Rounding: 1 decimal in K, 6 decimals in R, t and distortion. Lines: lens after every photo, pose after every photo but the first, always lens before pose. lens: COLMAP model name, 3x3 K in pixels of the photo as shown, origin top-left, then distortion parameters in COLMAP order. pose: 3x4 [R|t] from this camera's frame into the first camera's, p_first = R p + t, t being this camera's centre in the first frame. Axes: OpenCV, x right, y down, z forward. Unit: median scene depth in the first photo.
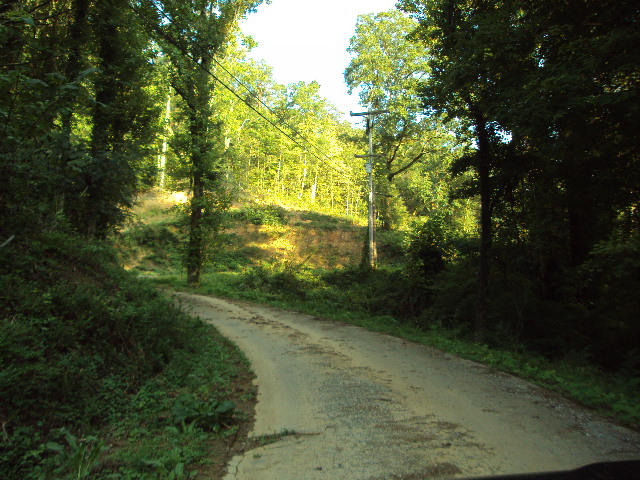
lens RADIAL K [[617.0, 0, 320.0], [0, 617.0, 240.6], [0, 0, 1]] dist [-0.006179, 0.000000]
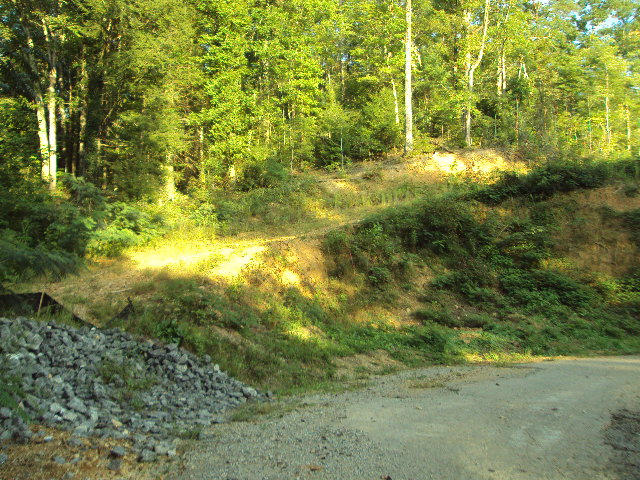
lens RADIAL K [[617.0, 0, 320.0], [0, 617.0, 240.0], [0, 0, 1]] dist [-0.006179, 0.000000]
pose [[0.955046, -0.057157, -0.290894, -0.241234], [0.043067, 0.997578, -0.054616, 0.018931], [0.293312, 0.039633, 0.955195, 0.653315]]
